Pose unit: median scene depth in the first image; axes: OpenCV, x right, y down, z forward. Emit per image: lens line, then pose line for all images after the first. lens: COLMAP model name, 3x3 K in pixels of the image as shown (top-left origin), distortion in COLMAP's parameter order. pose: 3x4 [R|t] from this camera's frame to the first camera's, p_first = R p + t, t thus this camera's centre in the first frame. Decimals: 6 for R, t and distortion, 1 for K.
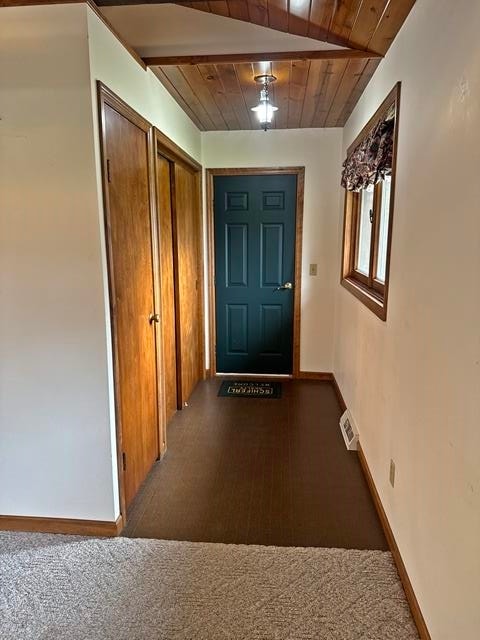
lens RADIAL K [[452.2, 0, 239.9], [0, 452.2, 319.9], [0, 0, 1]] dist [0.014960, -0.032018]
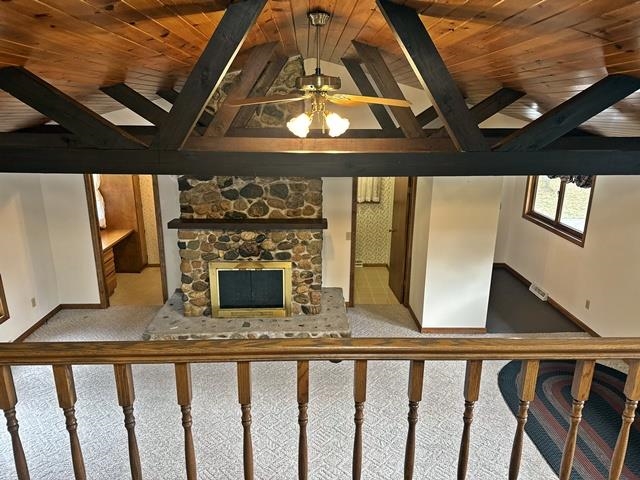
lens RADIAL K [[452.2, 0, 319.4], [0, 452.2, 240.4], [0, 0, 1]] dist [0.014960, -0.032018]
pose [[0.992953, -0.022395, 0.116374, -1.172665], [0.011209, 0.995328, 0.095901, -0.242046], [-0.117978, -0.093921, 0.988565, -1.092674]]
